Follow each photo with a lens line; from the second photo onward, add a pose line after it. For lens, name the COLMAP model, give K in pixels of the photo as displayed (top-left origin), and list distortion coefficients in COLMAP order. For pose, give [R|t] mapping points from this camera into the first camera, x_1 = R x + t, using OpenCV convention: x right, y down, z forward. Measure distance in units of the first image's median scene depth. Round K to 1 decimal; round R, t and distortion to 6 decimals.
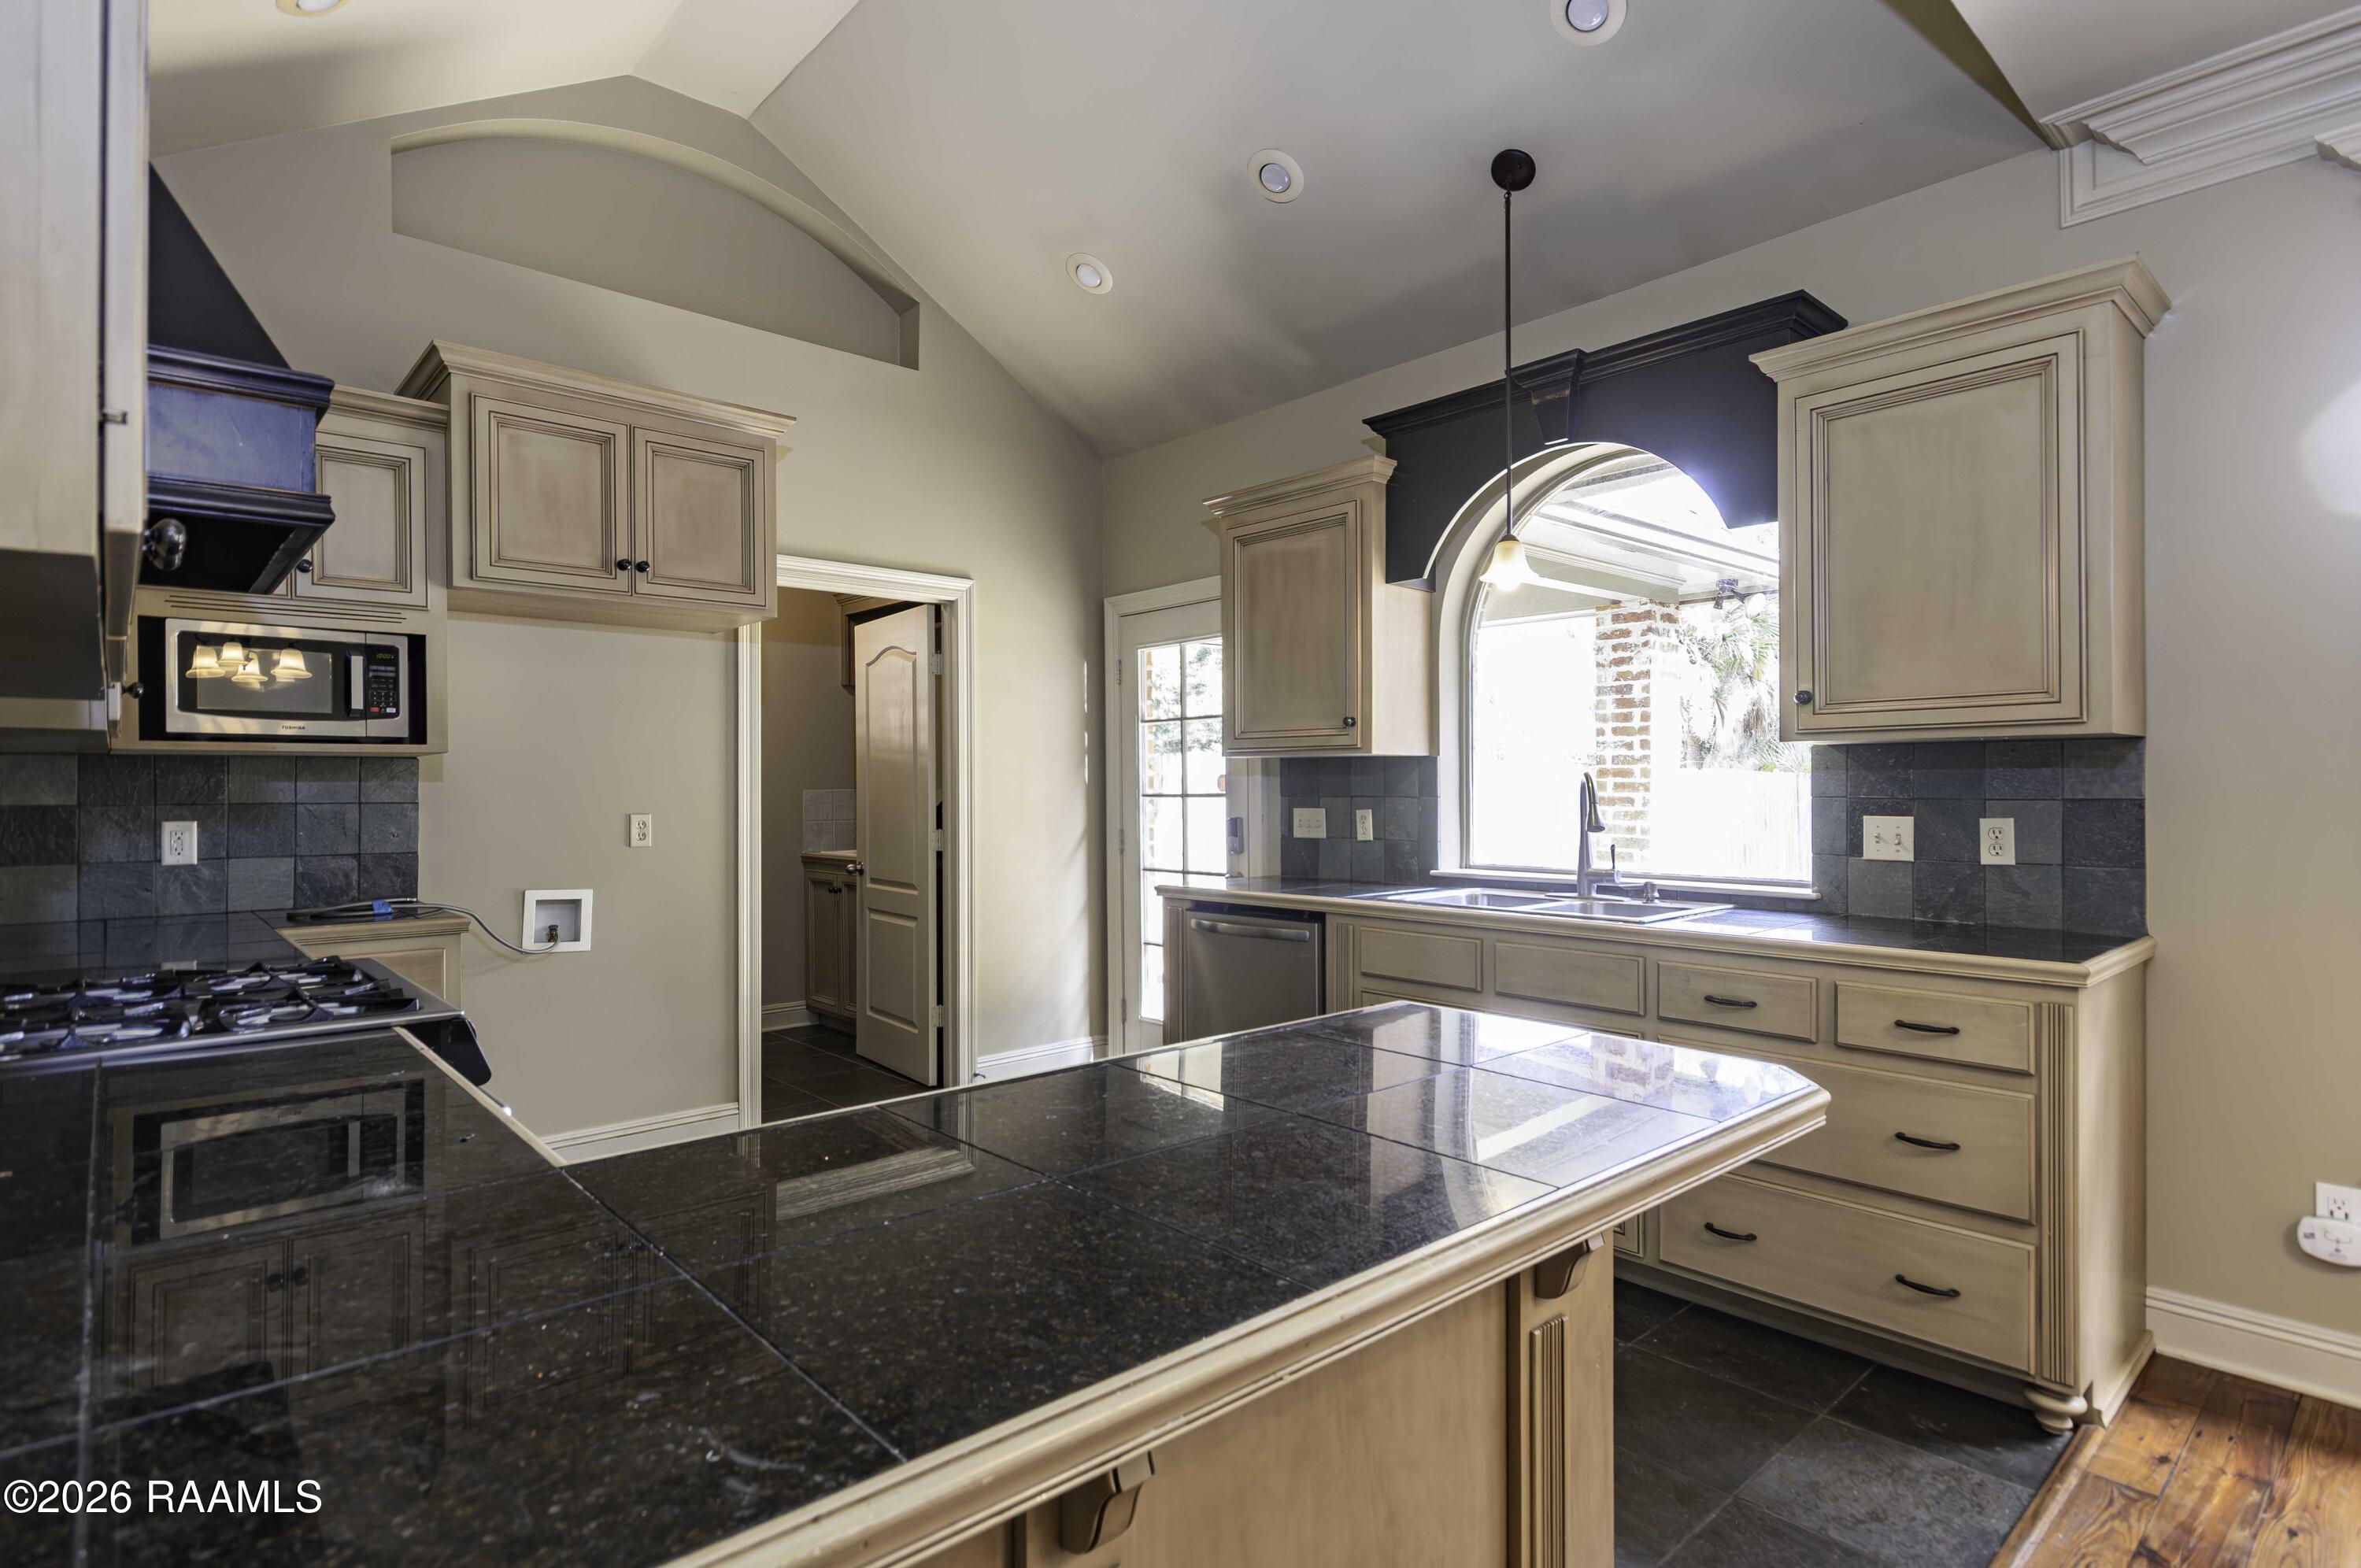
lens RADIAL K [[1197.2, 0, 1183.5], [0, 1197.2, 786.8], [0, 0, 1]] dist [-0.000985, 0.000011]
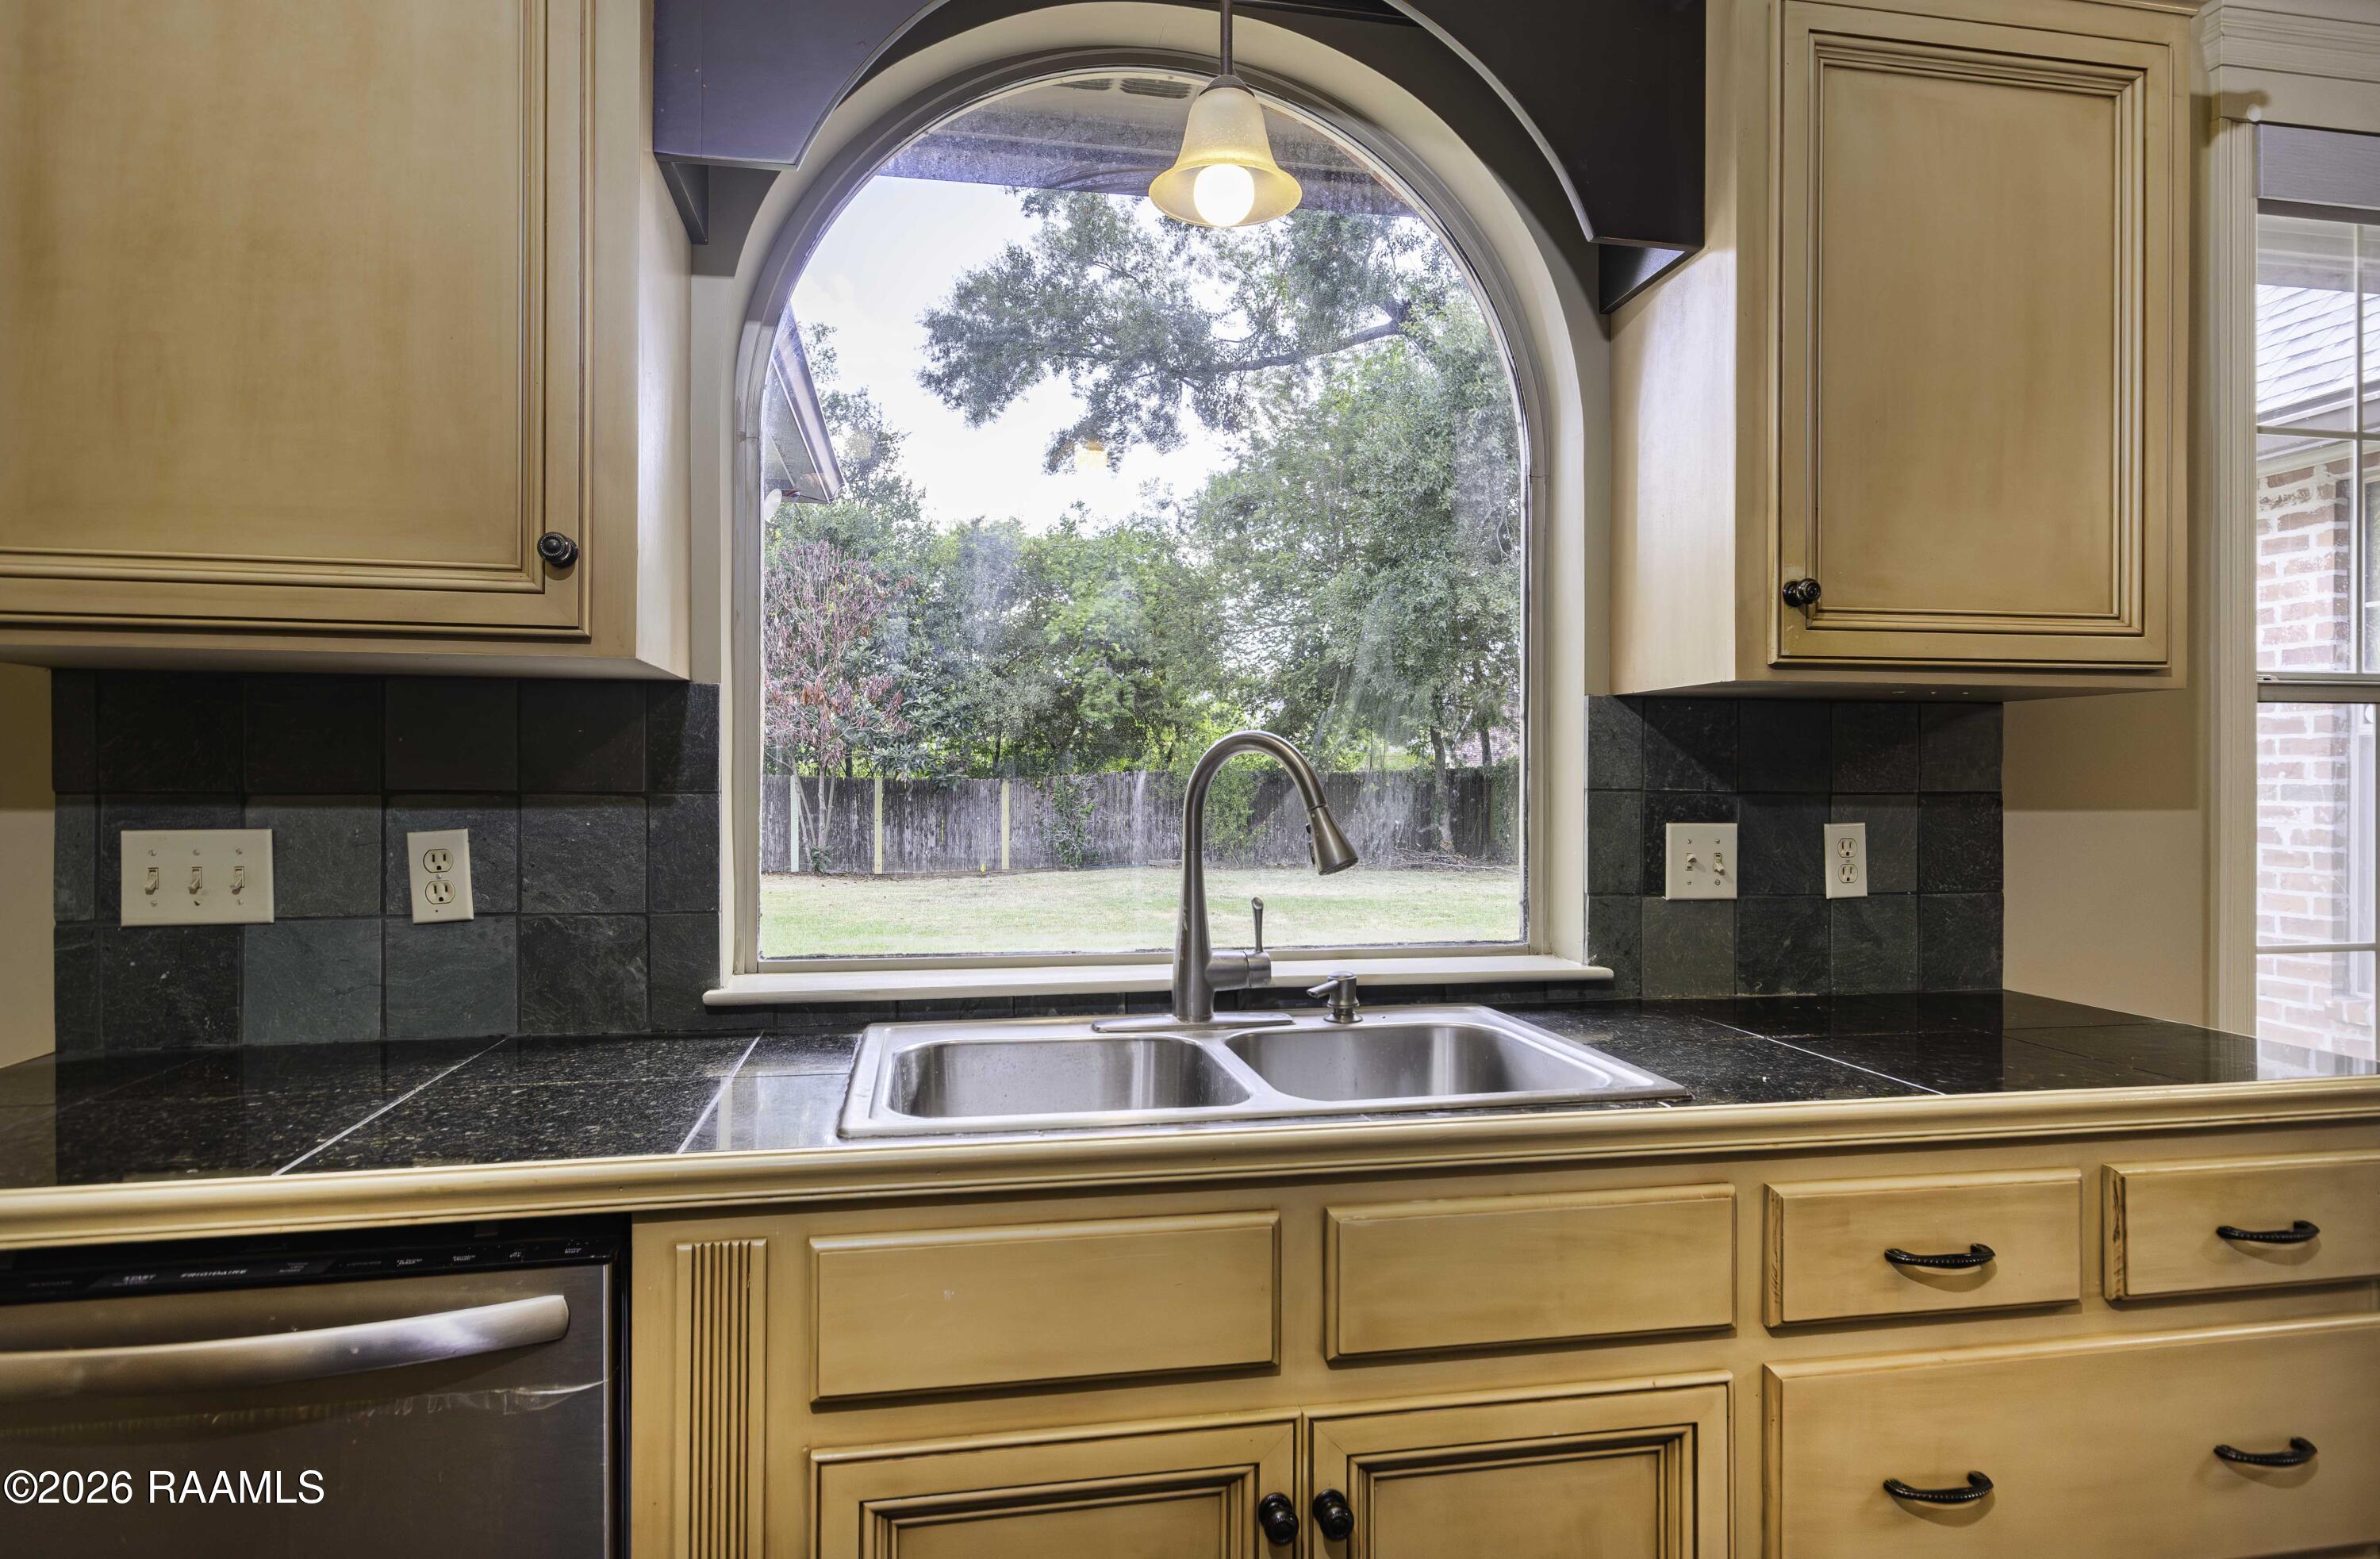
lens RADIAL K [[1352.3, 0, 1192.6], [0, 1352.3, 776.3], [0, 0, 1]] dist [-0.002830, -0.001338]
pose [[0.512240, 0.006412, 0.858819, -0.099932], [-0.004530, 0.999978, -0.004764, 0.005957], [-0.858831, -0.001450, 0.512258, 0.874620]]
